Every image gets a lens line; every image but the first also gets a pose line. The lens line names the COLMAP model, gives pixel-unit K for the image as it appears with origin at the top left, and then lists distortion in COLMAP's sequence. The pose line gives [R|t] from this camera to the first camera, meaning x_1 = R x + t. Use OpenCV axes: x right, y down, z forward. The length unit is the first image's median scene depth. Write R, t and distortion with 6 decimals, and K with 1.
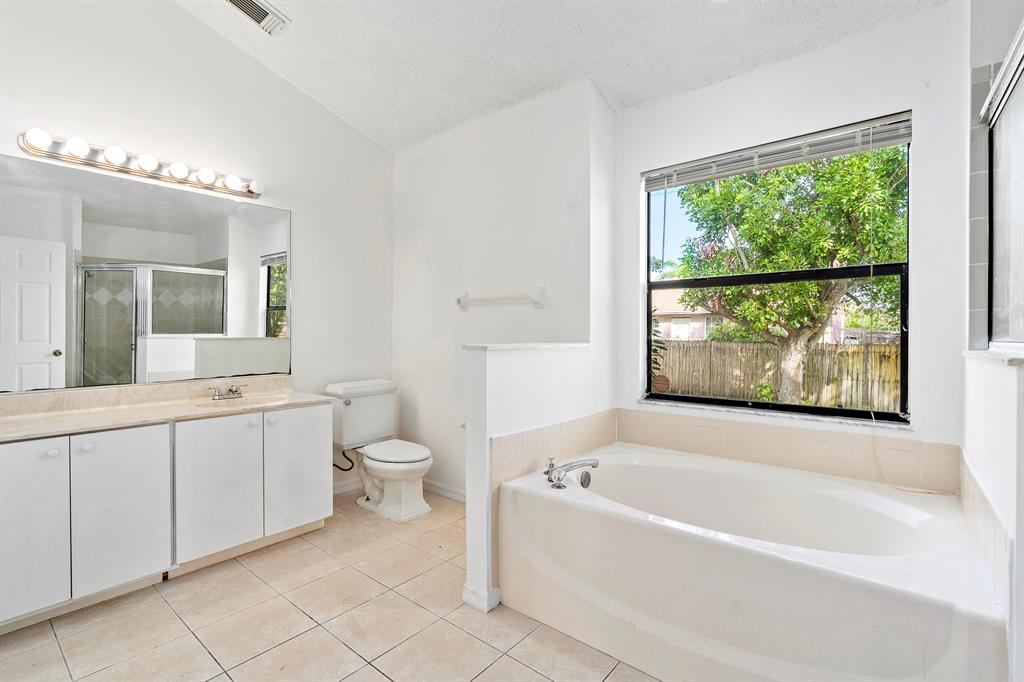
lens RADIAL K [[468.3, 0, 515.3], [0, 468.3, 340.4], [0, 0, 1]] dist [-0.005589, 0.000291]
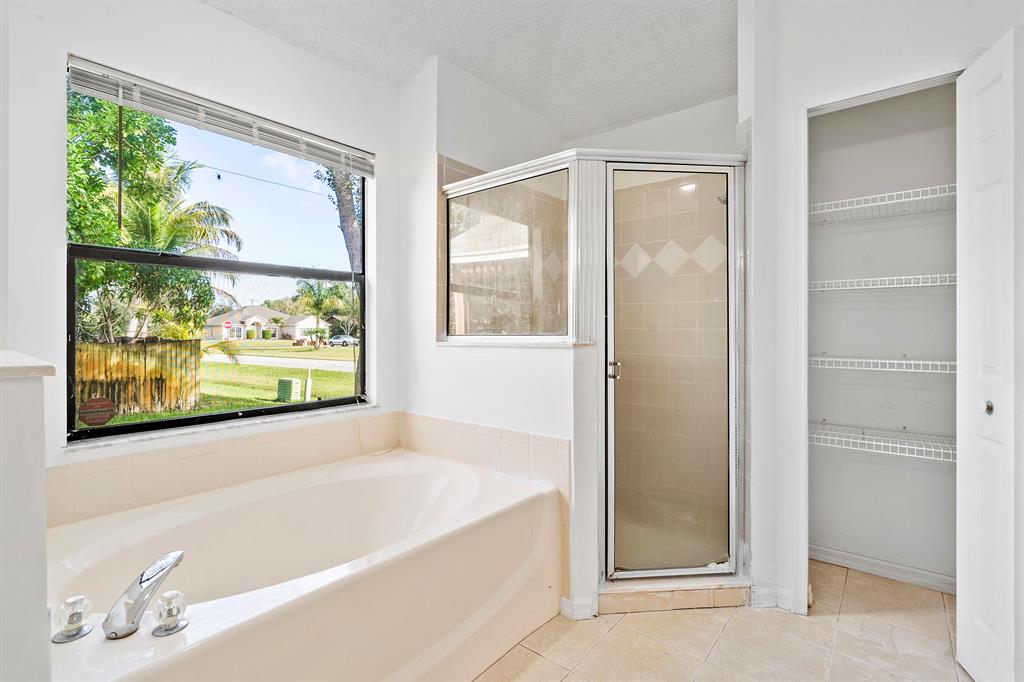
lens RADIAL K [[468.3, 0, 516.6], [0, 468.3, 330.4], [0, 0, 1]] dist [-0.005589, 0.000291]
pose [[-0.008609, -0.001577, 0.999962, -0.410880], [0.011263, 0.999935, 0.001674, -0.012815], [-0.999900, 0.011277, -0.008591, 0.600625]]
